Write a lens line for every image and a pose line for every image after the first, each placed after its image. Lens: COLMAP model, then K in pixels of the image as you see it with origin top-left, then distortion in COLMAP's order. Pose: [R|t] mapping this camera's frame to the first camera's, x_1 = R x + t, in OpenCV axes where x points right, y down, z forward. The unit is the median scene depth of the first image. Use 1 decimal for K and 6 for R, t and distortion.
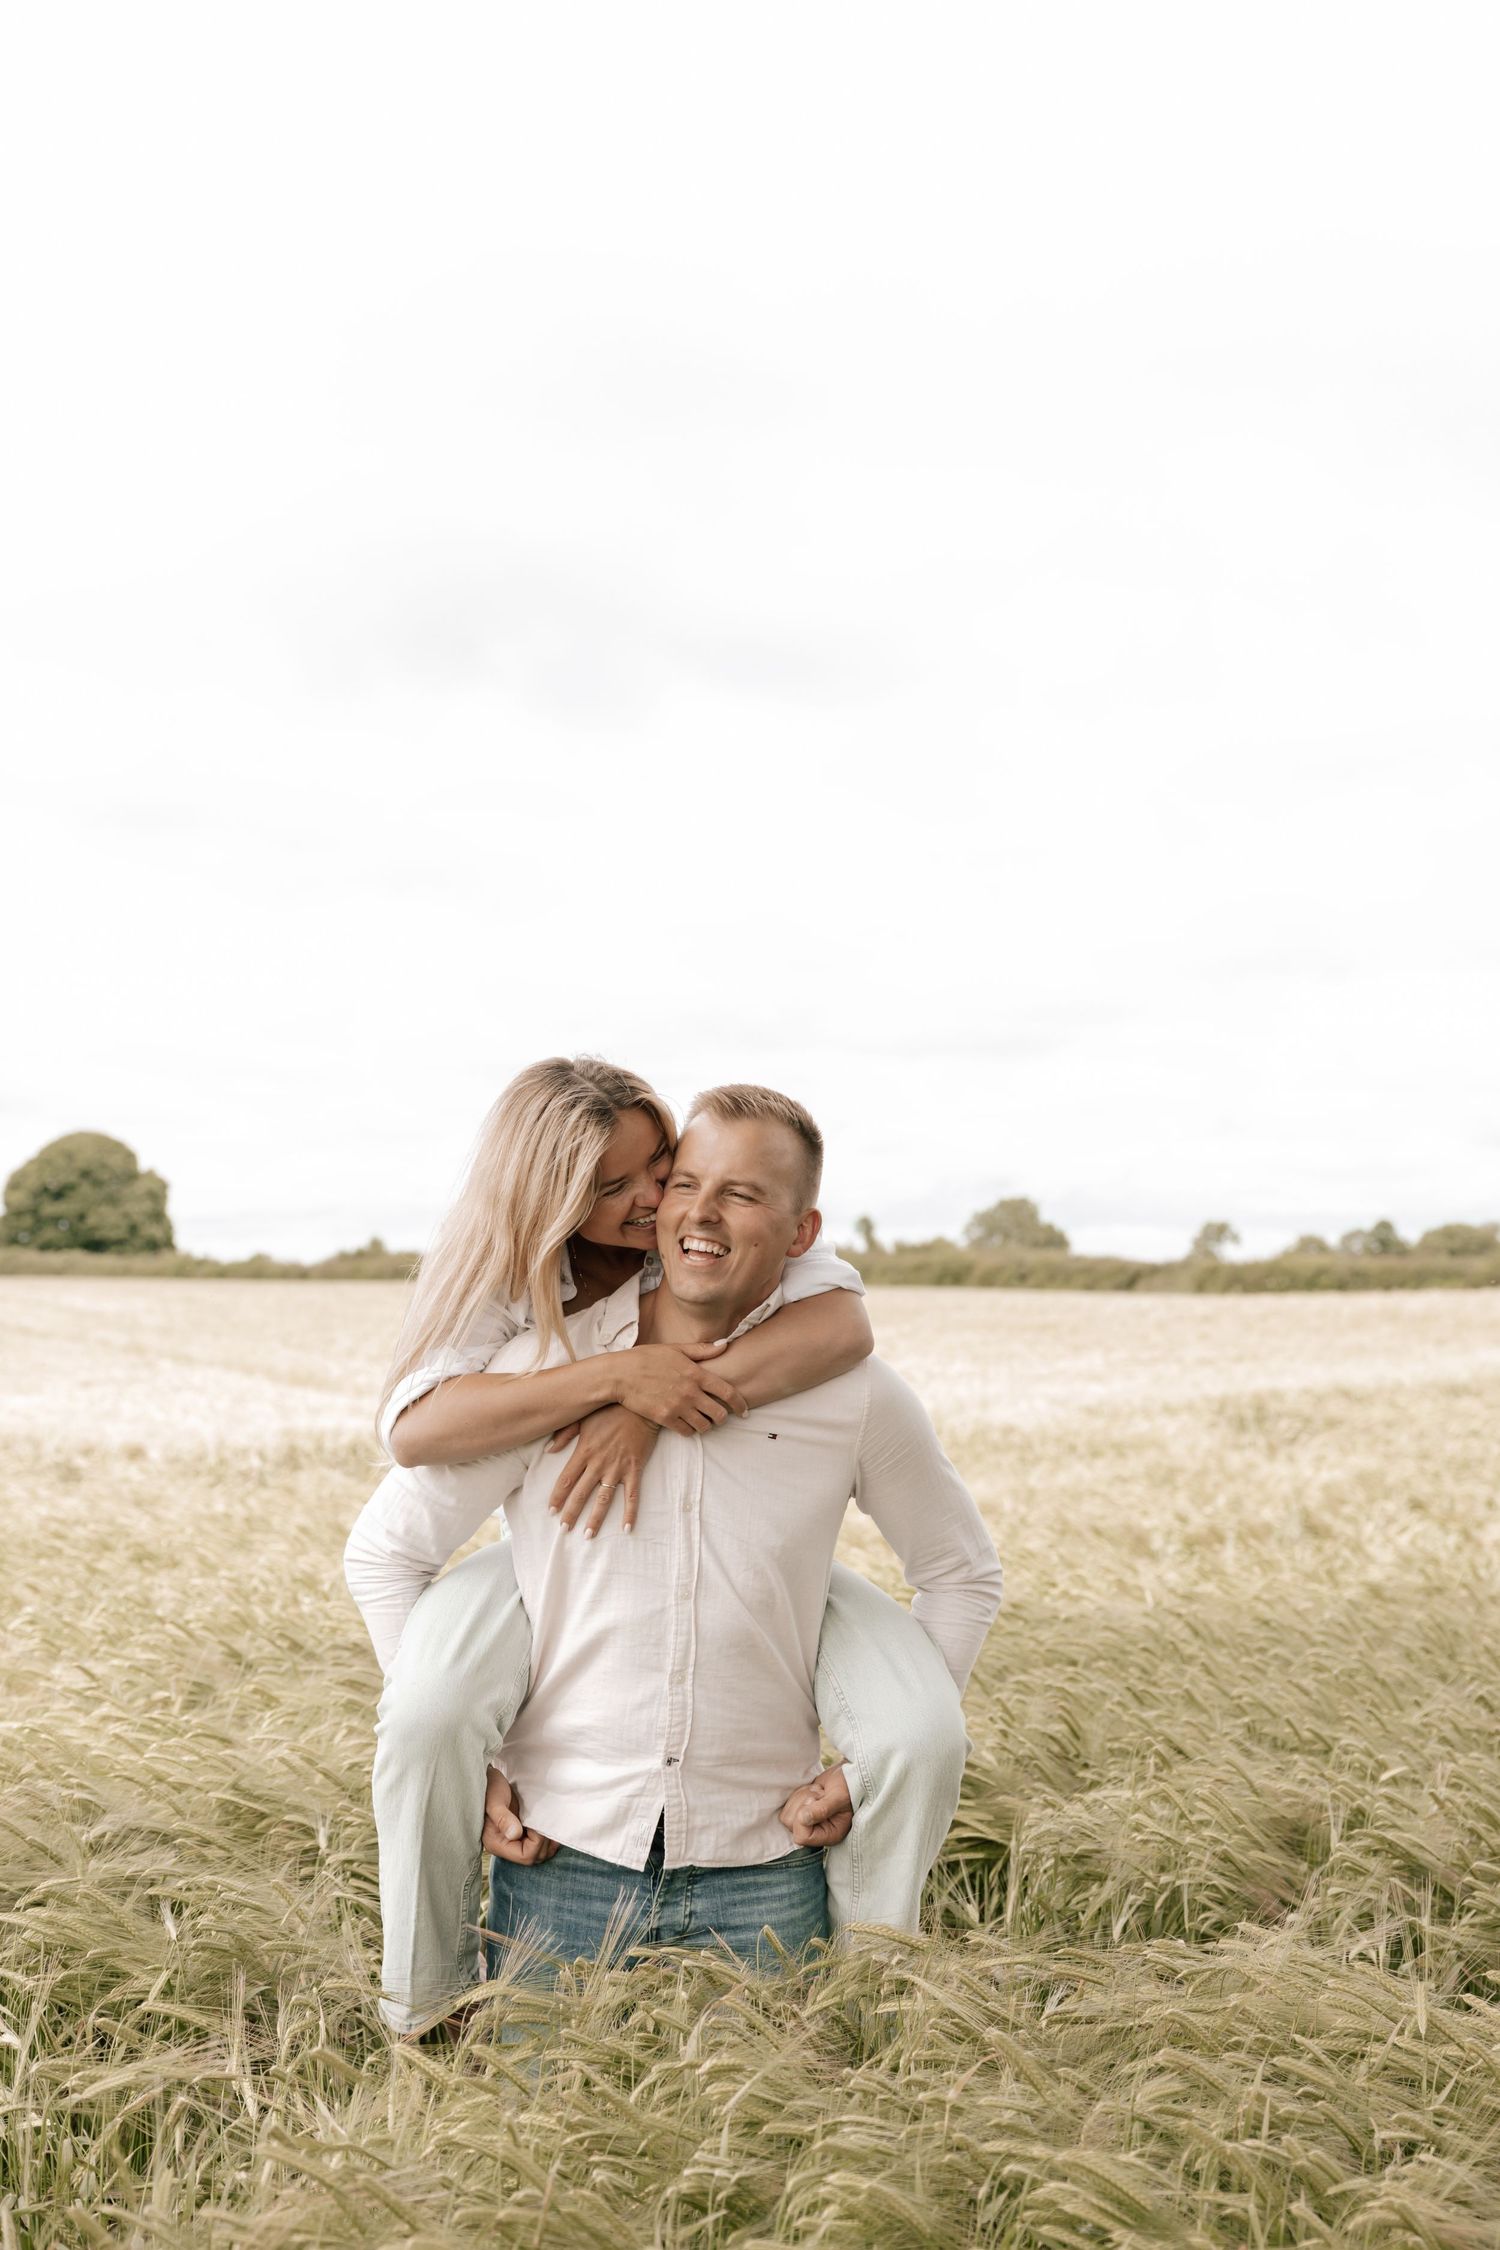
lens RADIAL K [[3217.1, 0, 750.0], [0, 3217.1, 1125.0], [0, 0, 1]] dist [-0.027038, -0.642601]
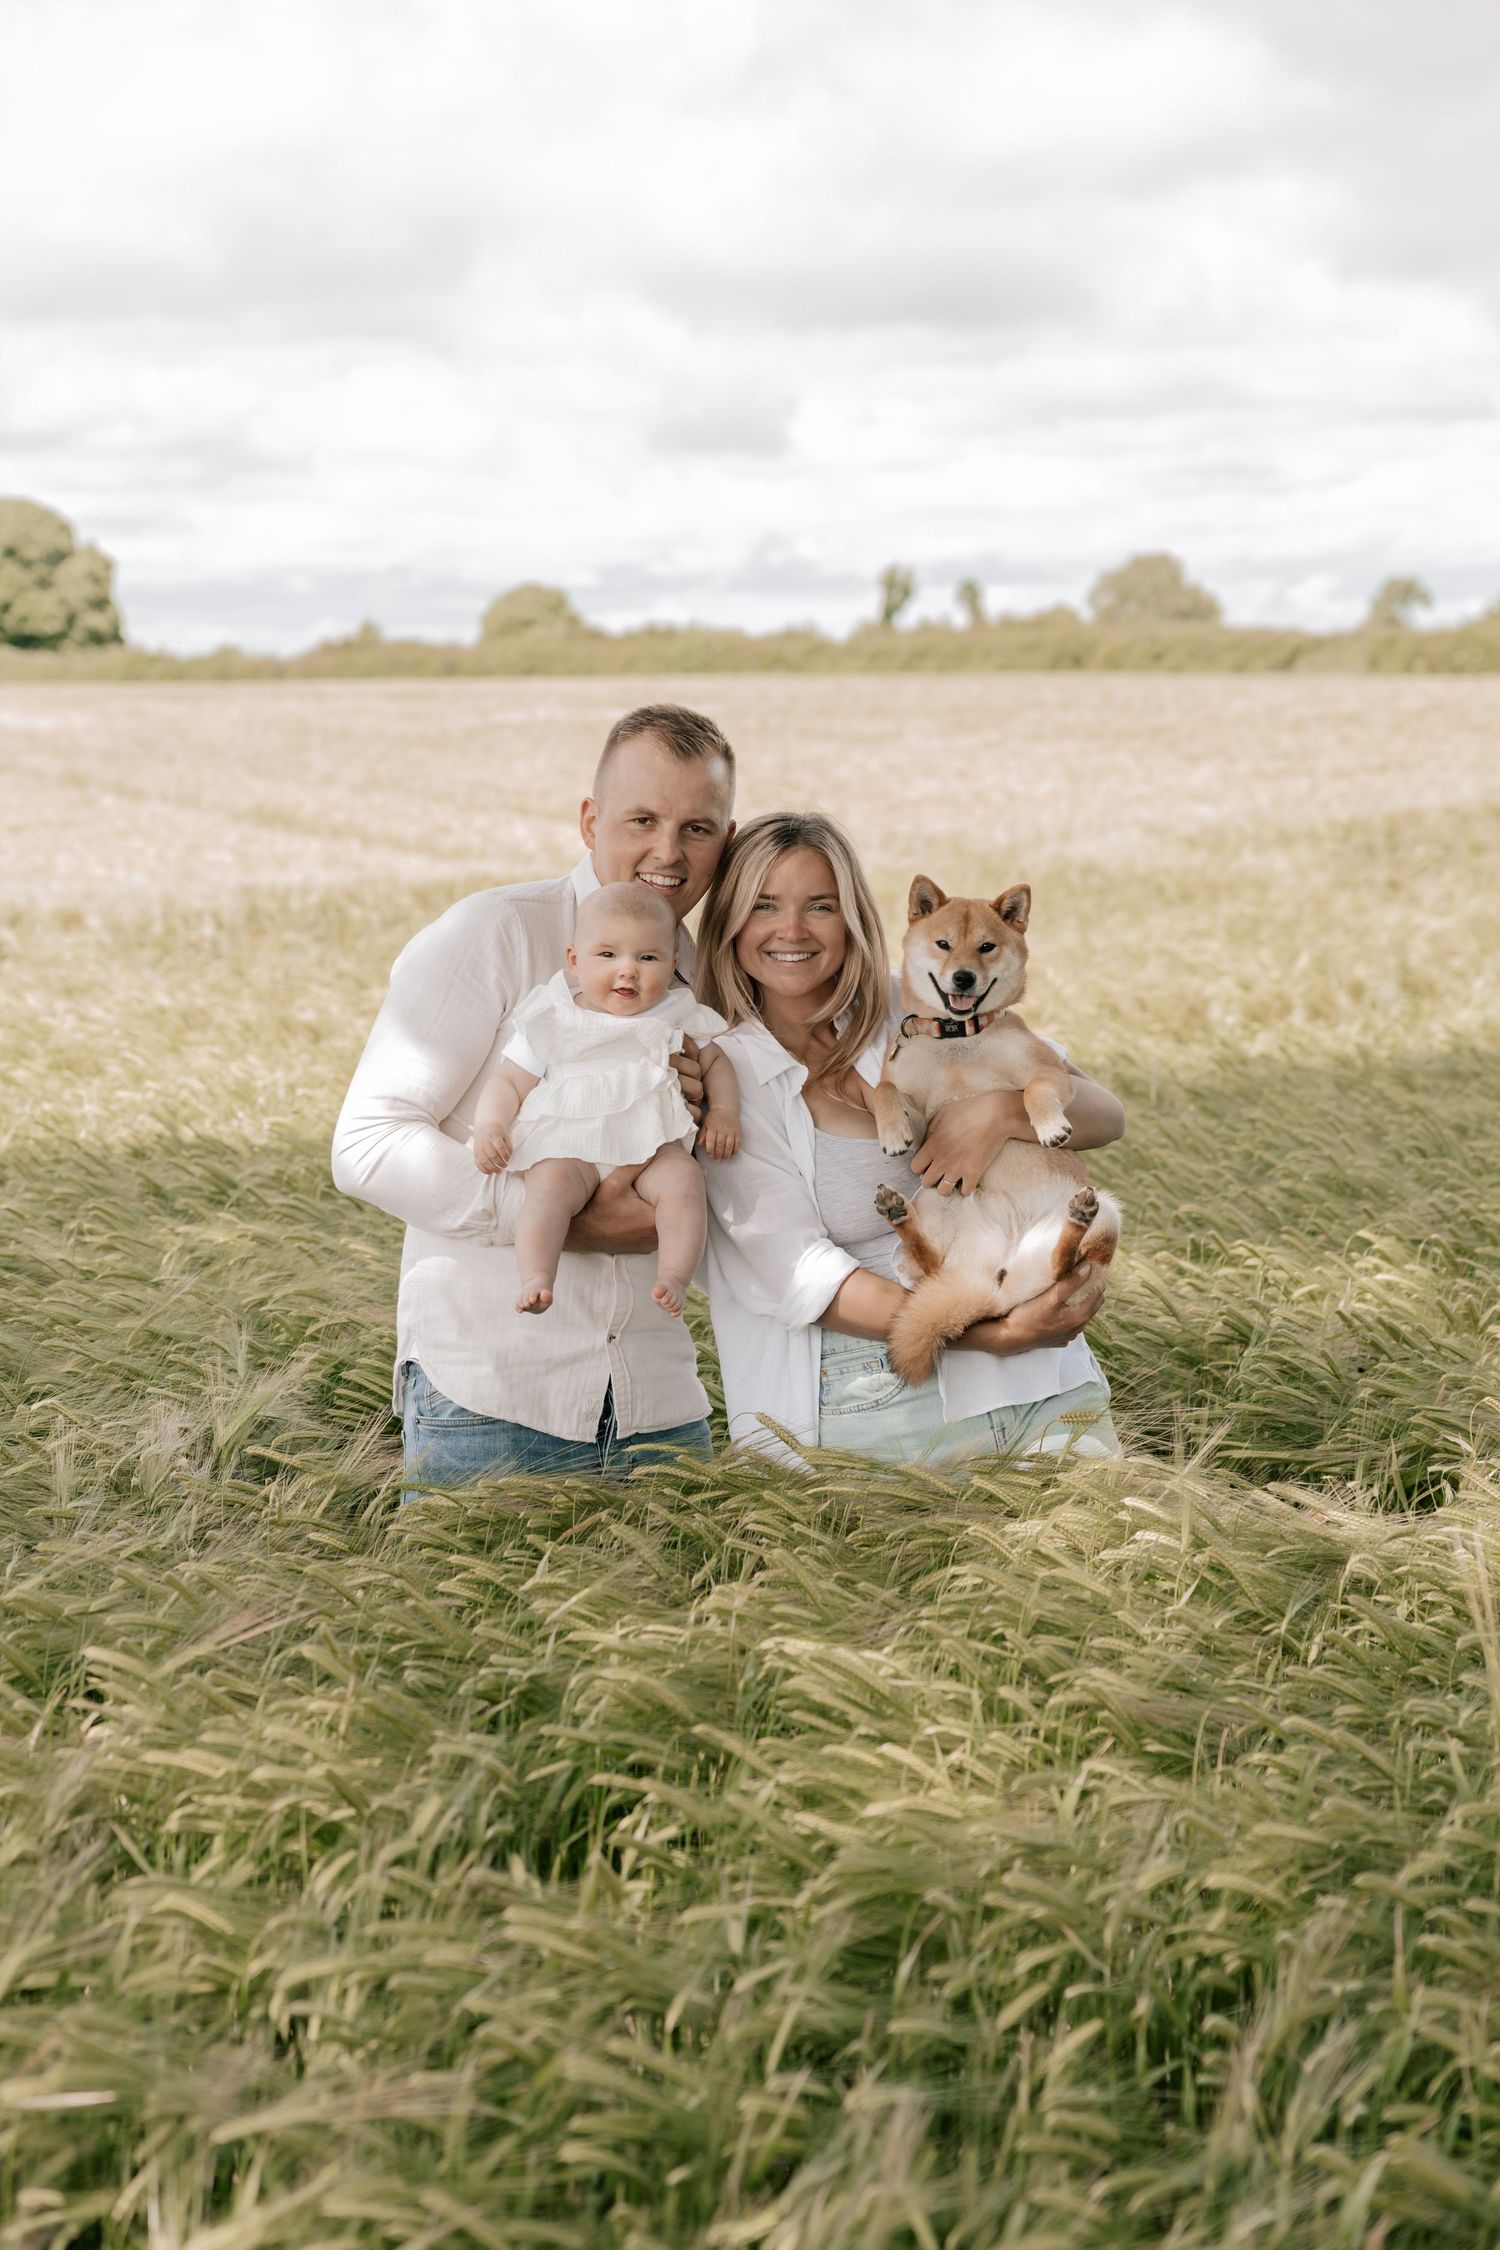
lens RADIAL K [[4585.9, 0, 750.0], [0, 4585.9, 1125.0], [0, 0, 1]] dist [-0.503495, 0.103433]
pose [[0.997937, -0.031861, -0.055732, 0.046640], [0.040856, 0.984848, 0.168536, -0.035626], [0.049518, -0.170466, 0.984119, -0.150413]]
